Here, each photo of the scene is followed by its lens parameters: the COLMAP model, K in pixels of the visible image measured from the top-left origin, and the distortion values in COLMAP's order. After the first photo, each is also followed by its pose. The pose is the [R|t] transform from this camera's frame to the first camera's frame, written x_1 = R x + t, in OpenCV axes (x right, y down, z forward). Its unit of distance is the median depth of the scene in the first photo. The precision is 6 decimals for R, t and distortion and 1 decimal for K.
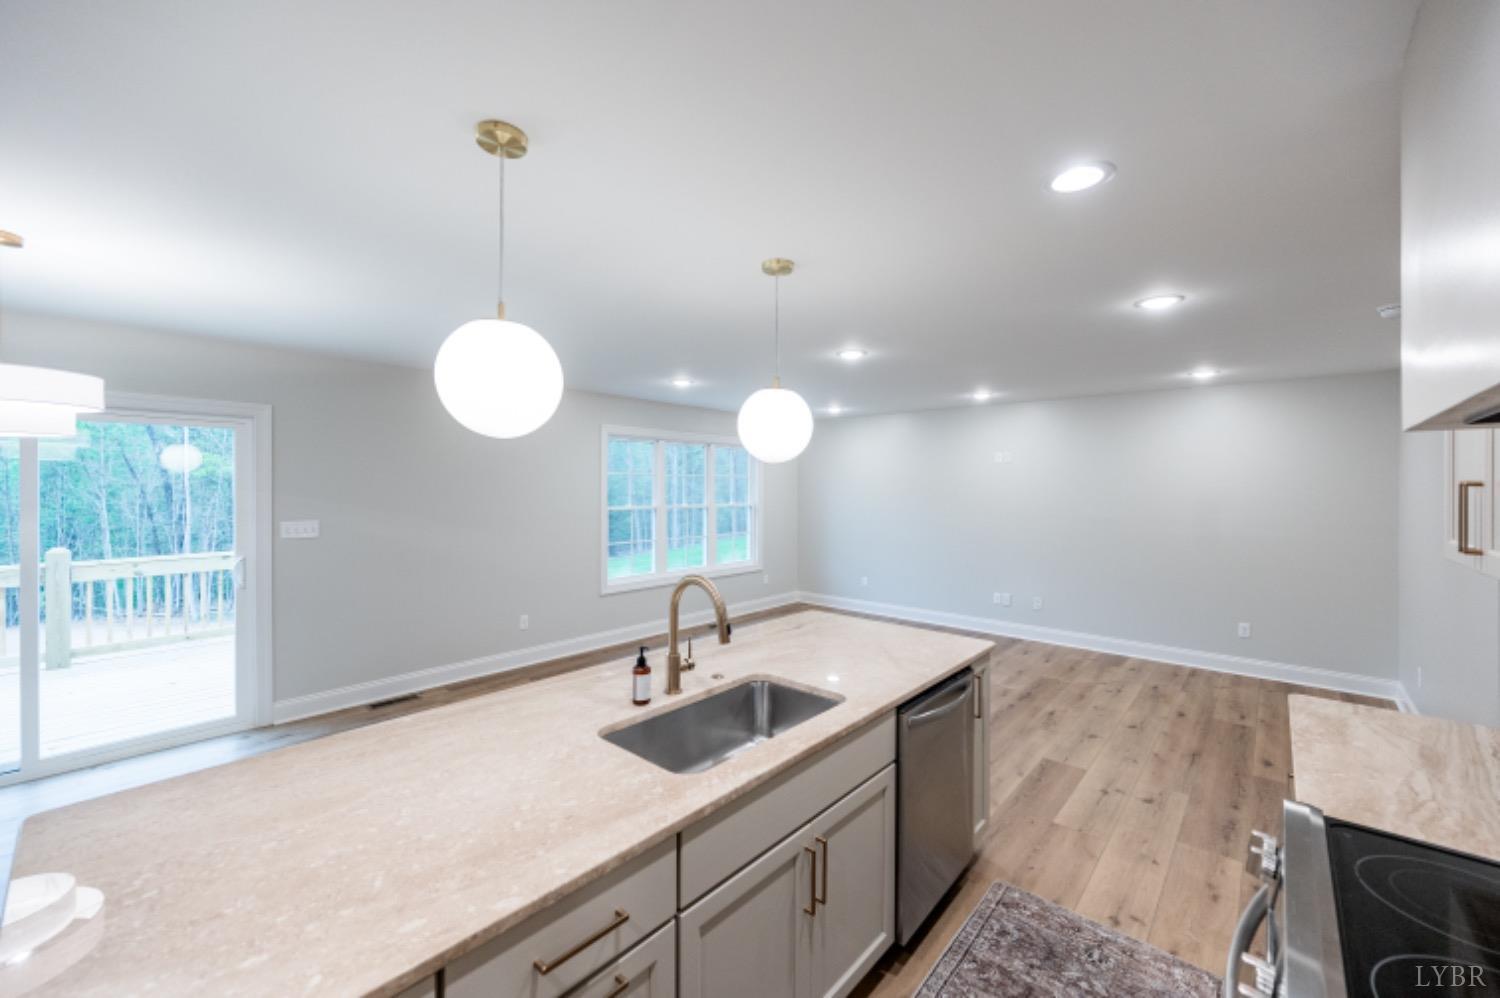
lens RADIAL K [[597.7, 0, 749.6], [0, 597.7, 488.3], [0, 0, 1]] dist [-0.000264, 0.000112]
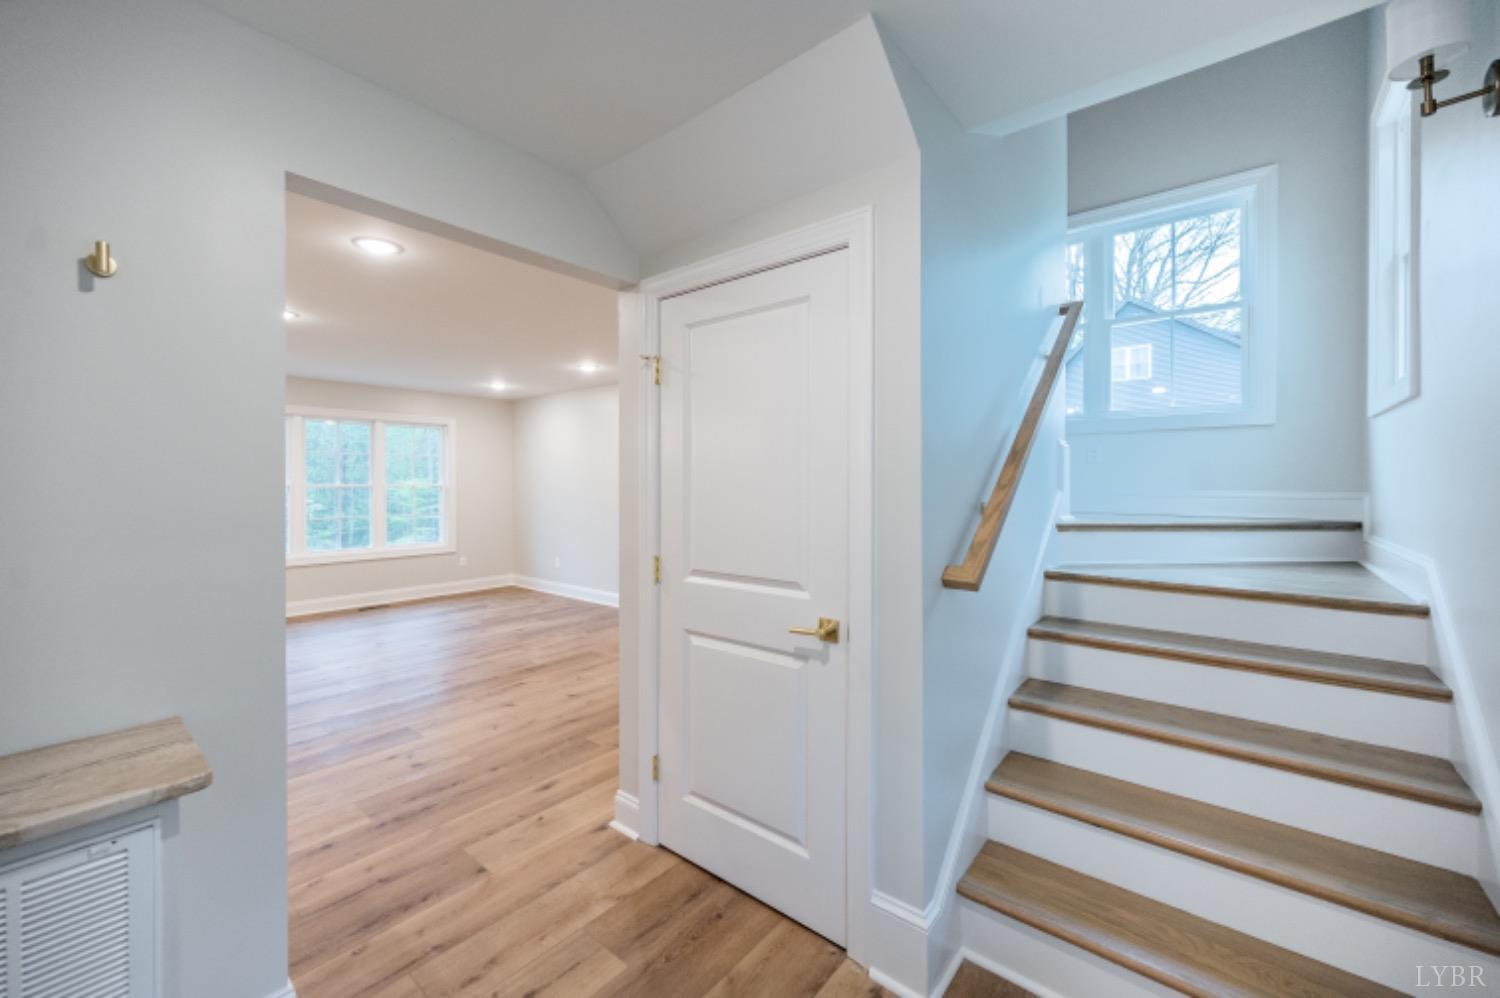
lens RADIAL K [[604.0, 0, 751.5], [0, 604.0, 480.1], [0, 0, 1]] dist [0.001084, 0.000109]
pose [[0.998879, -0.002731, 0.047267, 0.896850], [0.002880, 0.999991, -0.003090, 0.047182], [-0.047258, 0.003223, 0.998878, -0.011905]]
